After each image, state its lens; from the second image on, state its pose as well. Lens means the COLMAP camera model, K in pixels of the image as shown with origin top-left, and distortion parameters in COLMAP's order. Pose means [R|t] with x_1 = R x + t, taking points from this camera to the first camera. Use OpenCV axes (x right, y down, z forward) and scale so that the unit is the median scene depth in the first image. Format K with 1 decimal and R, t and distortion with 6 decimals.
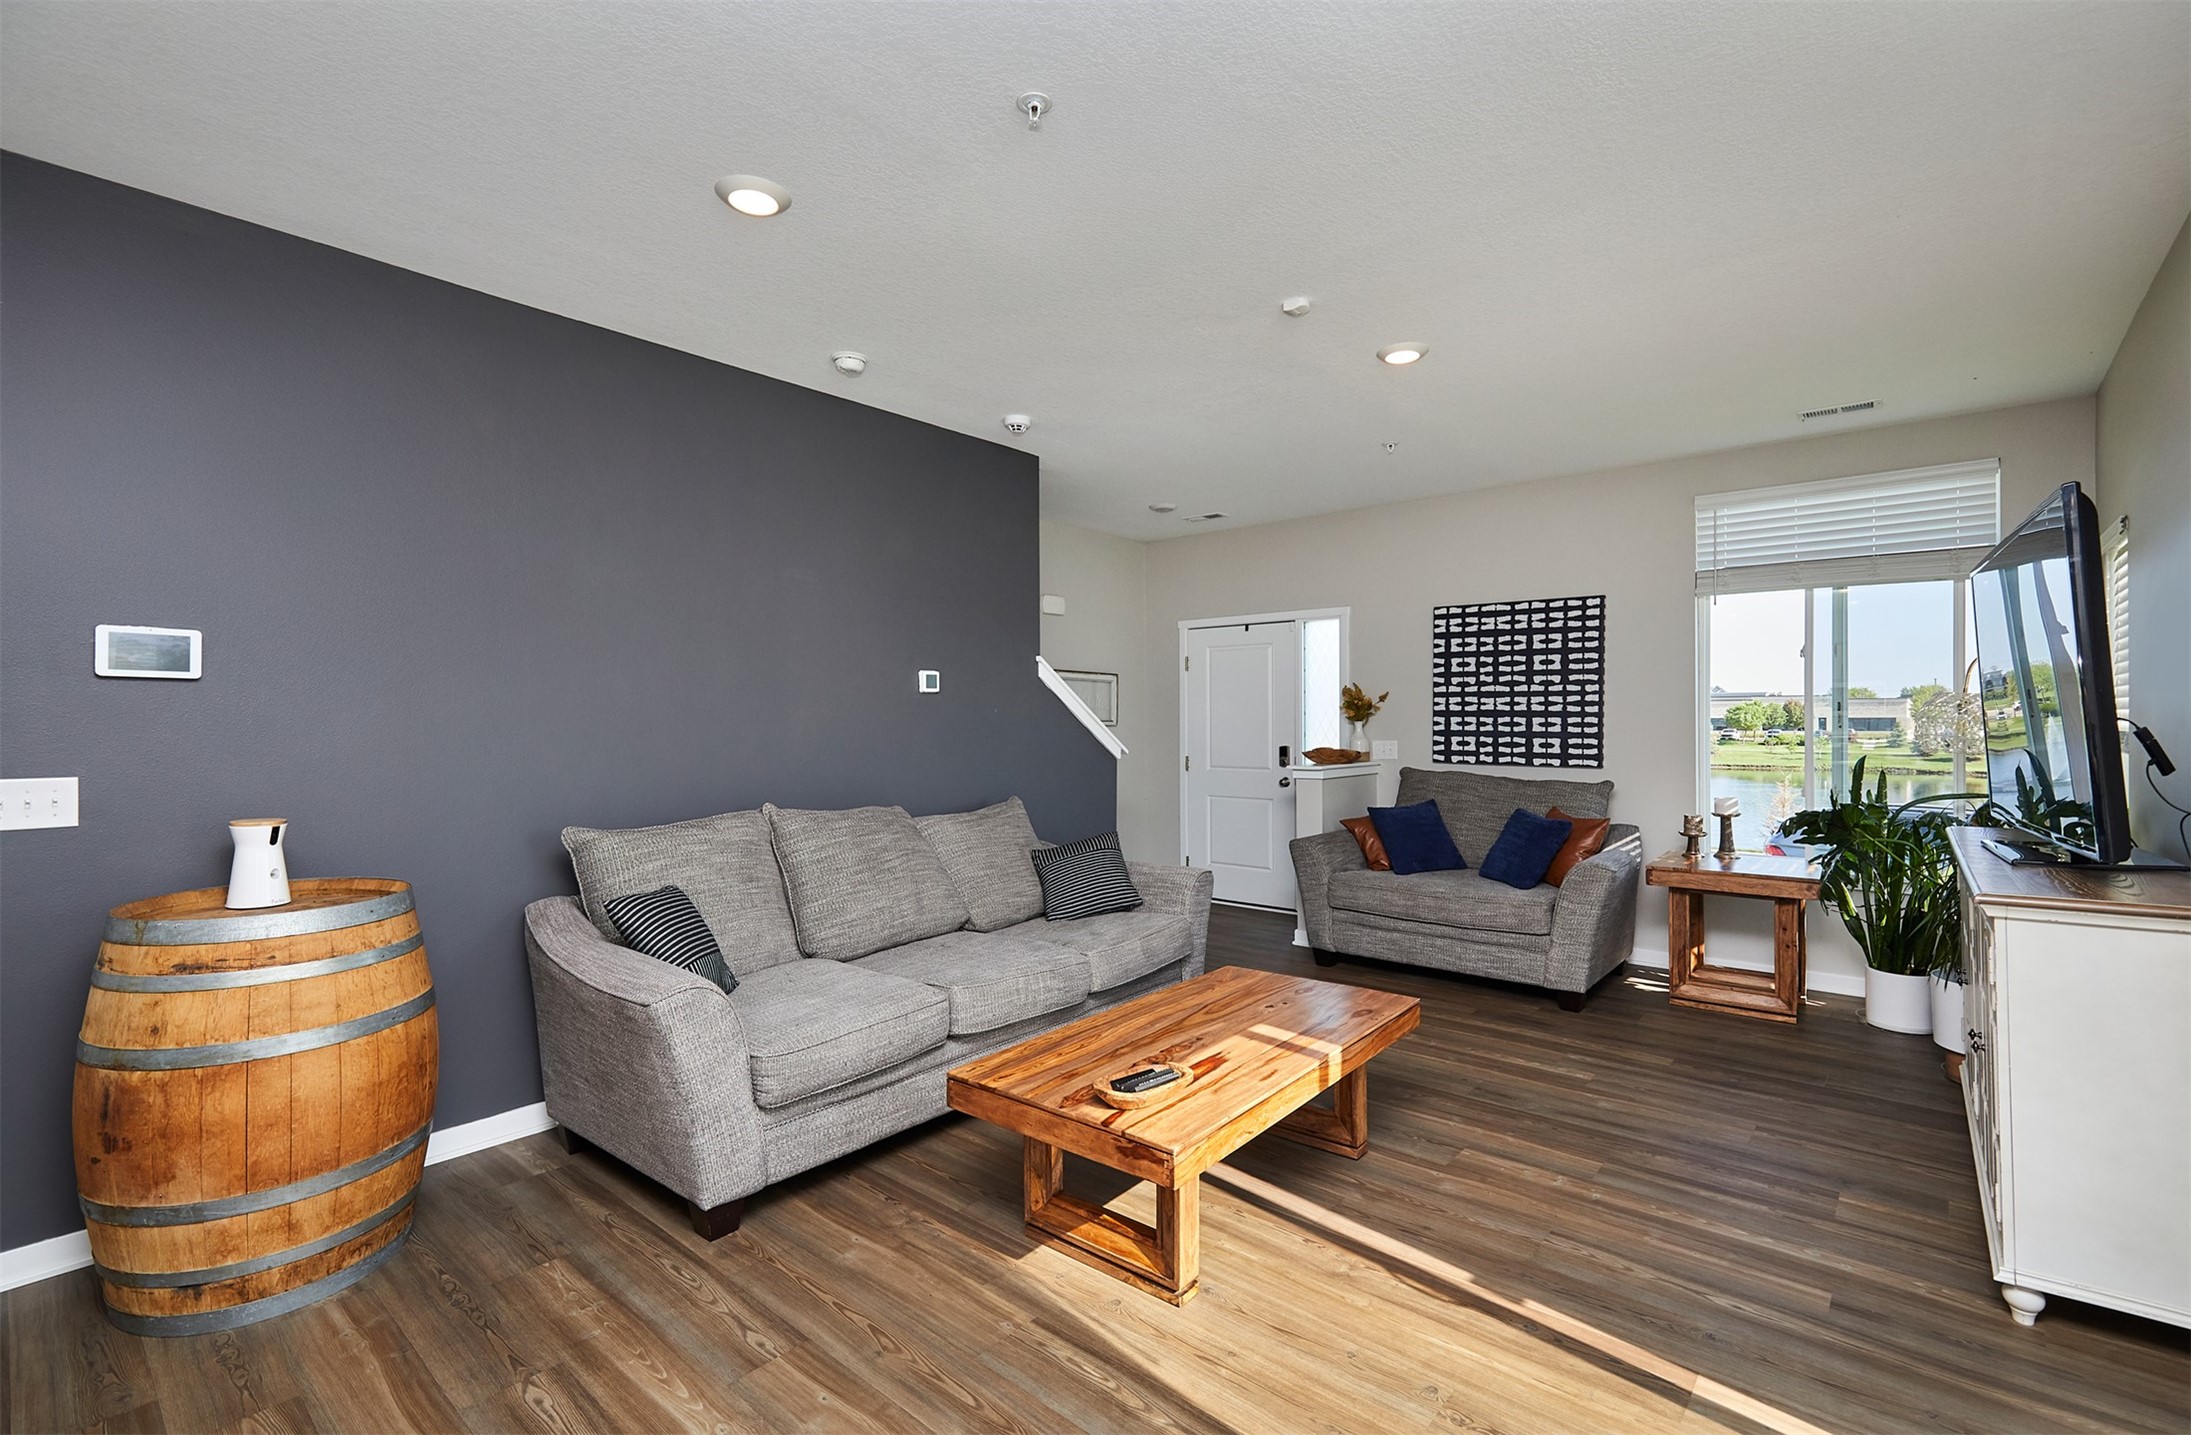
lens RADIAL K [[975.6, 0, 1088.7], [0, 975.6, 708.7], [0, 0, 1]] dist [0.003477, -0.001124]
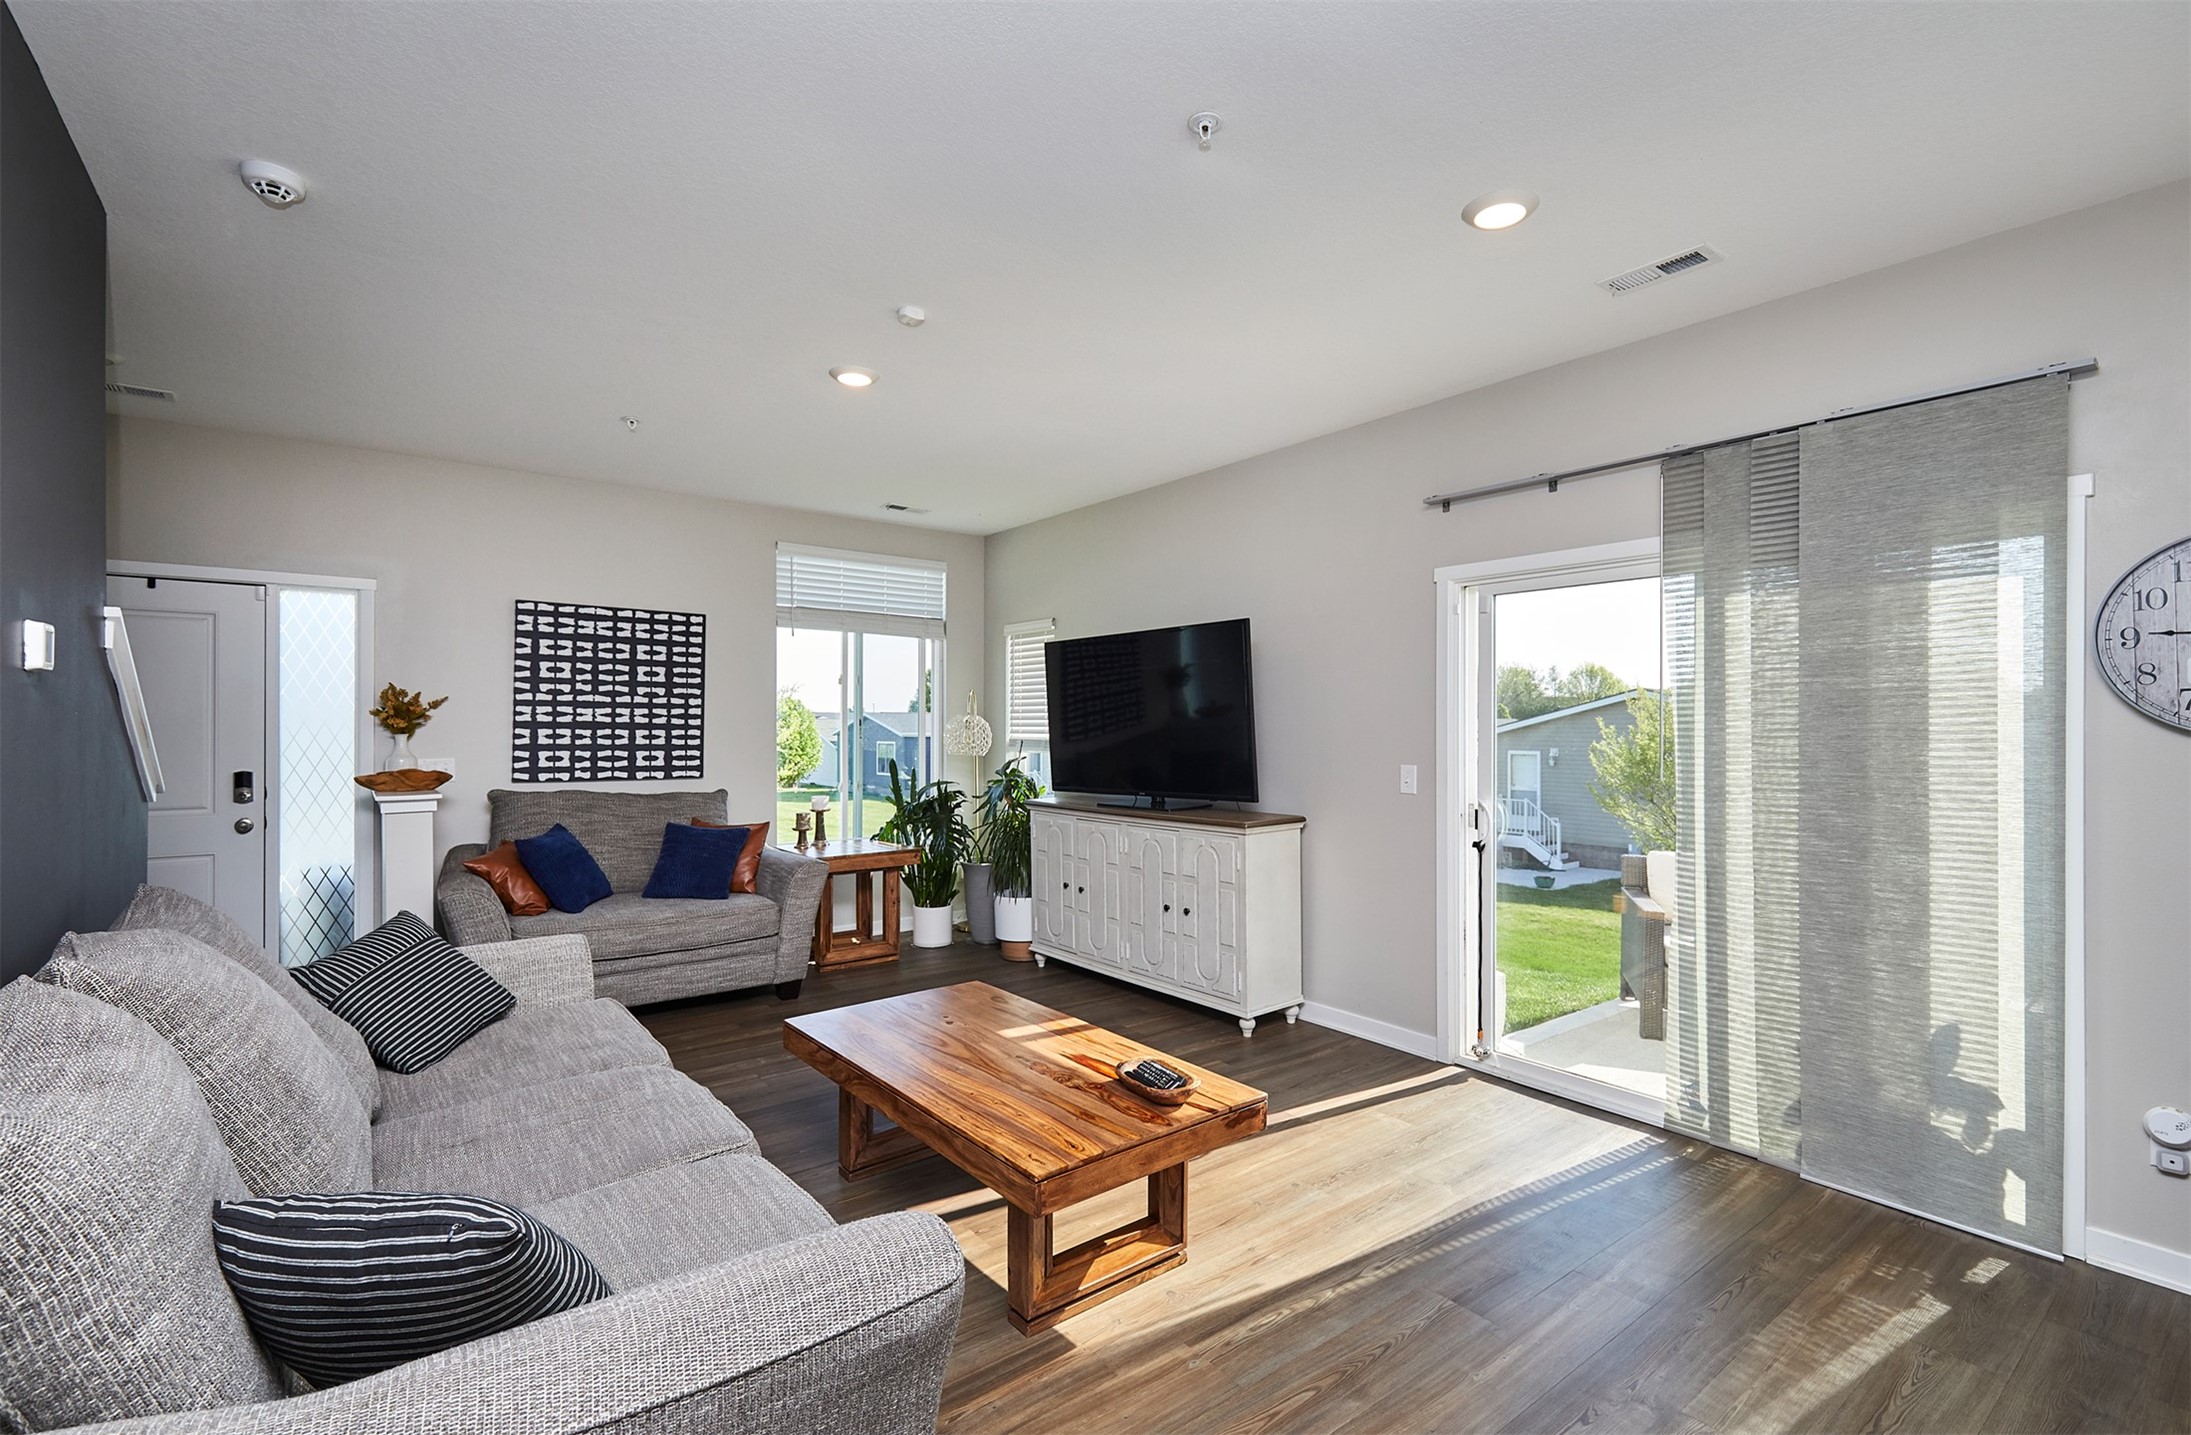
lens RADIAL K [[975.6, 0, 1110.6], [0, 975.6, 718.6], [0, 0, 1]] dist [0.003477, -0.001124]
pose [[0.187458, 0.013753, 0.982176, -0.426185], [-0.013232, 0.999847, -0.011475, 0.002860], [-0.982183, -0.010845, 0.187611, 0.366162]]
